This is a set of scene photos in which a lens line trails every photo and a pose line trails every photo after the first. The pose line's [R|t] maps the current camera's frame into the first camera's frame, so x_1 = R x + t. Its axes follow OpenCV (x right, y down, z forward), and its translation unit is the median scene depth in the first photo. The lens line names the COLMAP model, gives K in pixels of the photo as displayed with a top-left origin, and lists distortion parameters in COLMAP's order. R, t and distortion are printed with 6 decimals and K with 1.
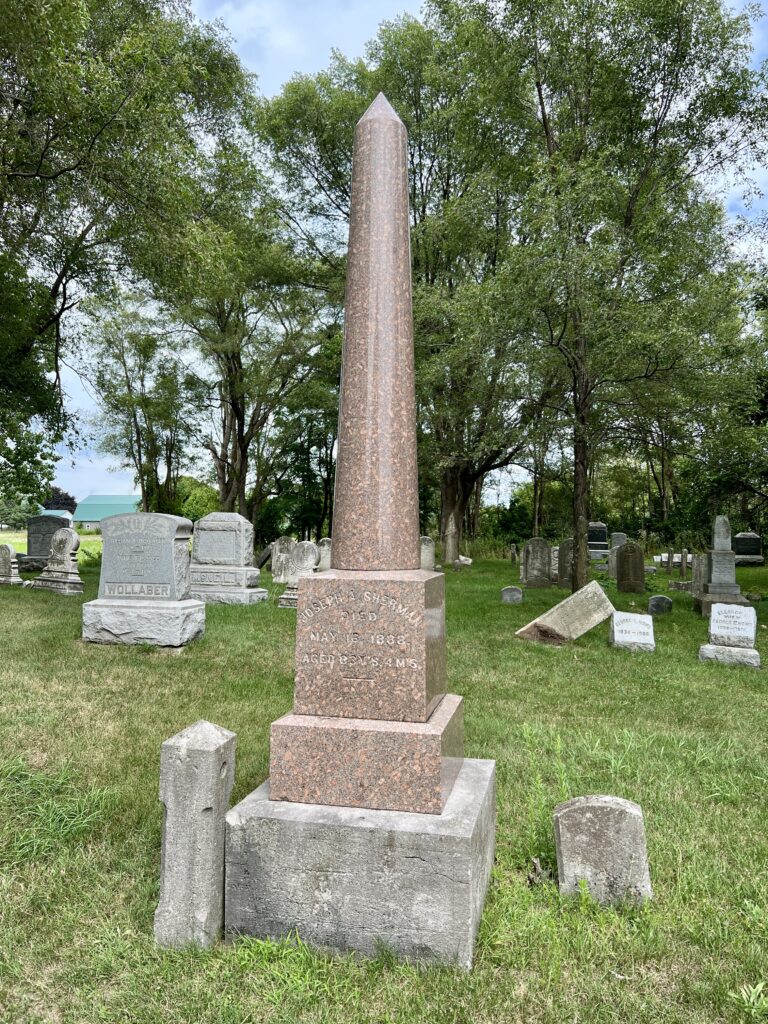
lens RADIAL K [[763.1, 0, 384.0], [0, 763.1, 512.0], [0, 0, 1]] dist [0.047226, -0.050424]
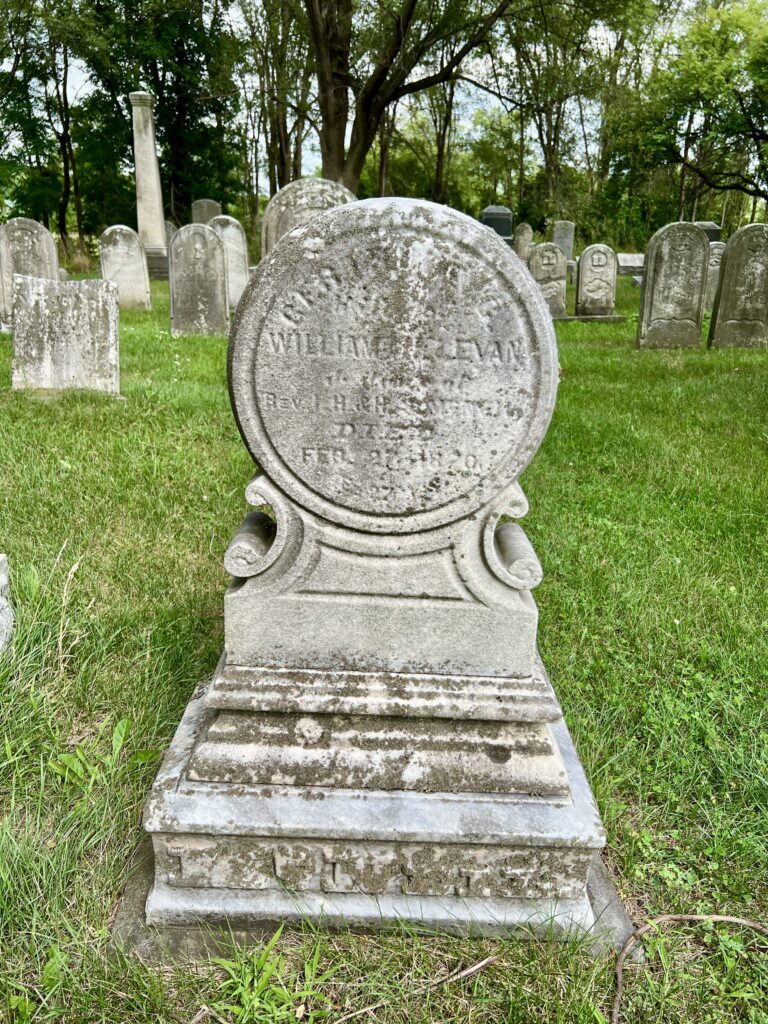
lens RADIAL K [[773.6, 0, 380.5], [0, 773.6, 518.2], [0, 0, 1]] dist [0.040568, -0.061768]
pose [[0.956511, -0.101094, 0.273617, -0.034254], [-0.008985, 0.927366, 0.374048, 0.010164], [-0.291557, -0.360239, 0.886128, 0.240079]]
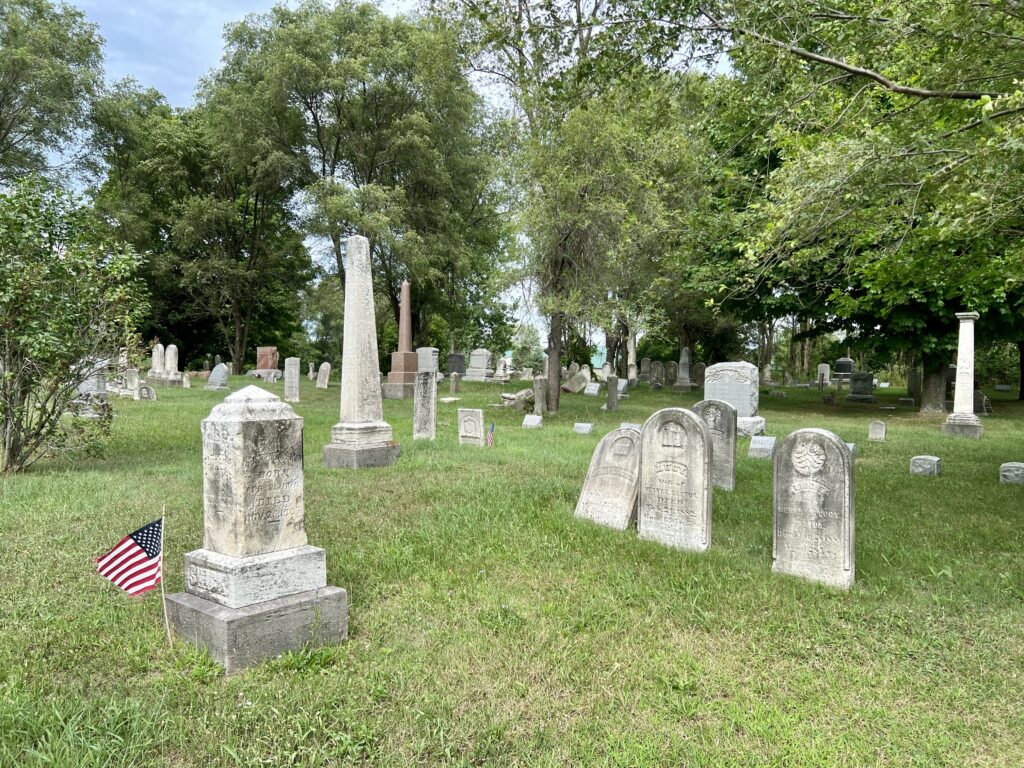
lens RADIAL K [[773.6, 0, 508.3], [0, 773.6, 387.0], [0, 0, 1]] dist [0.040568, -0.061768]
pose [[0.879167, 0.002888, -0.476505, 0.324612], [0.013877, 0.999402, 0.031661, 0.012662], [0.476312, -0.034448, 0.878601, -0.375024]]
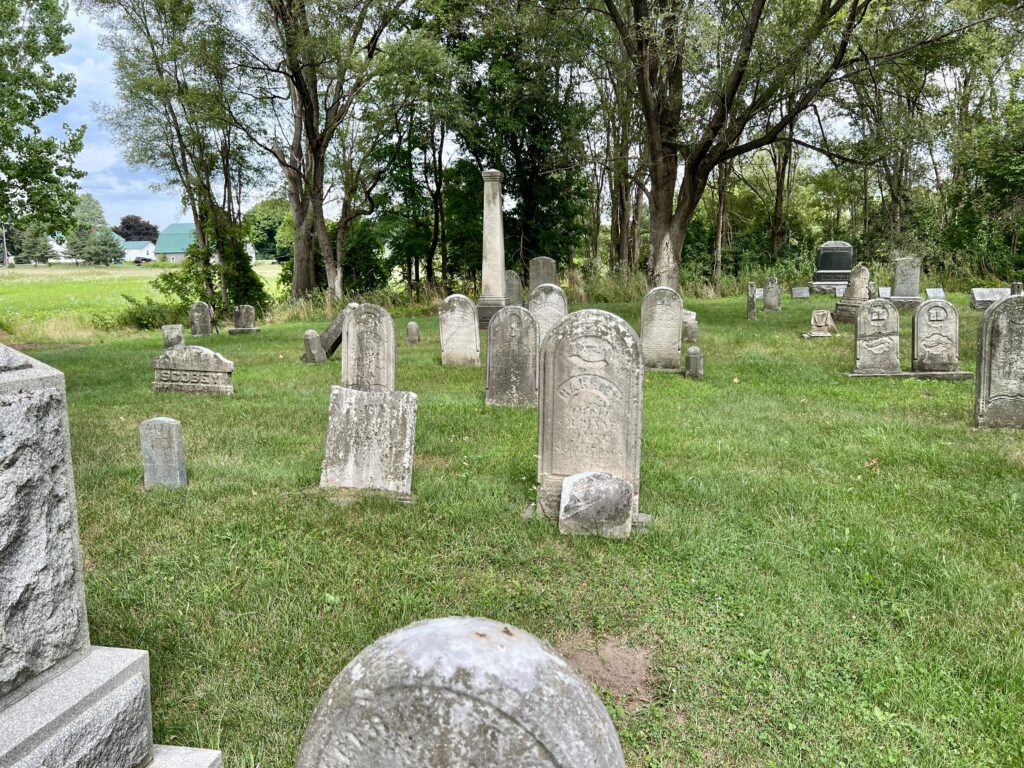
lens RADIAL K [[763.1, 0, 516.5], [0, 763.1, 377.9], [0, 0, 1]] dist [0.047226, -0.050424]
pose [[0.999024, -0.034342, 0.027784, -0.025212], [0.028583, 0.982100, 0.186181, -0.001877], [-0.033680, -0.185205, 0.982123, 0.242106]]
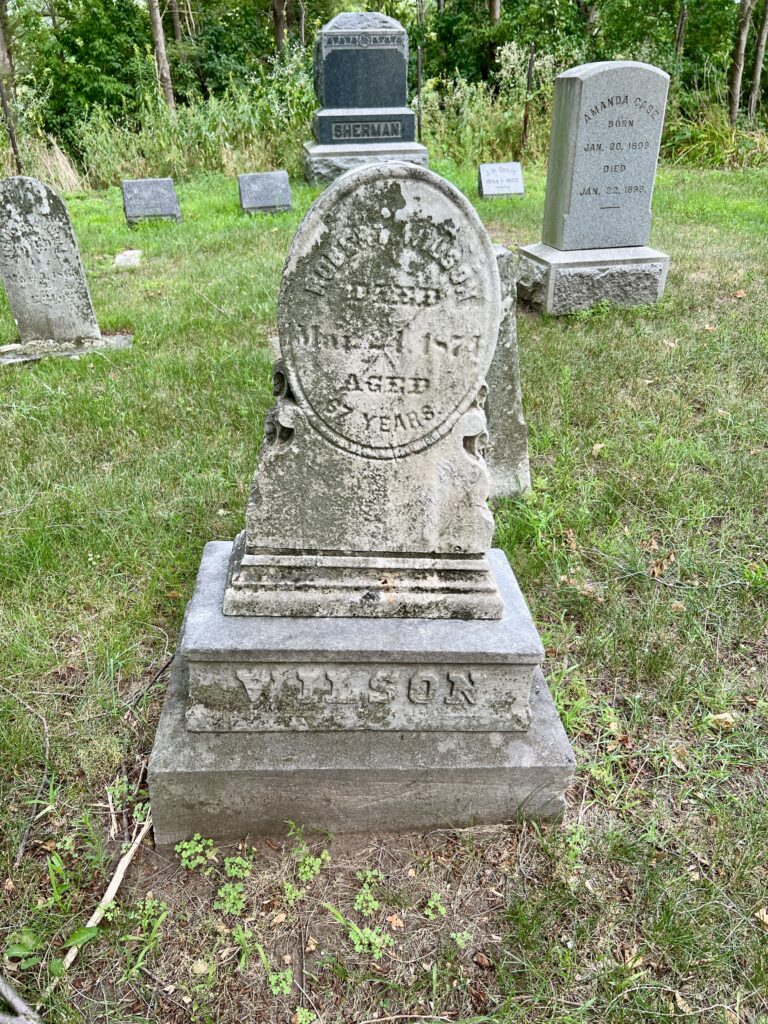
lens RADIAL K [[773.6, 0, 380.5], [0, 773.6, 518.2], [0, 0, 1]] dist [0.040568, -0.061768]
pose [[0.925372, -0.219581, 0.308983, 0.135307], [0.022980, 0.846128, 0.532485, 0.013785], [-0.378363, -0.485646, 0.788029, 0.570974]]
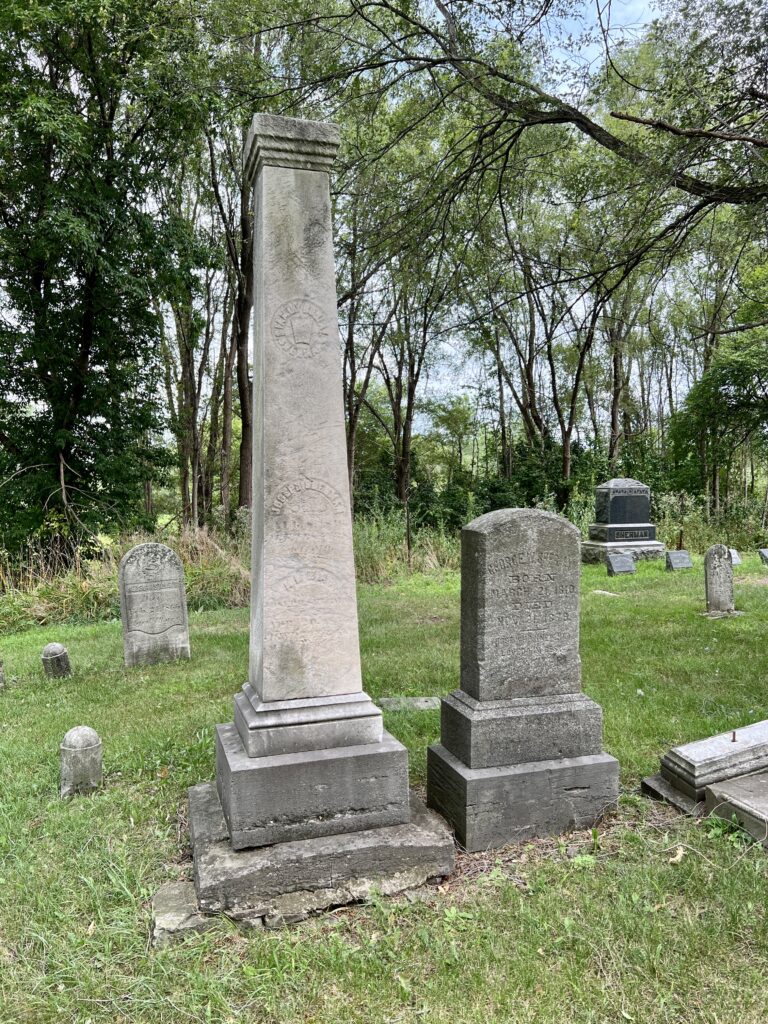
lens RADIAL K [[773.6, 0, 380.5], [0, 773.6, 518.2], [0, 0, 1]] dist [0.040568, -0.061768]
pose [[0.859423, -0.042576, 0.509490, -0.057959], [0.011031, 0.997839, 0.064778, 0.004402], [-0.511147, -0.050052, 0.858035, 0.535159]]
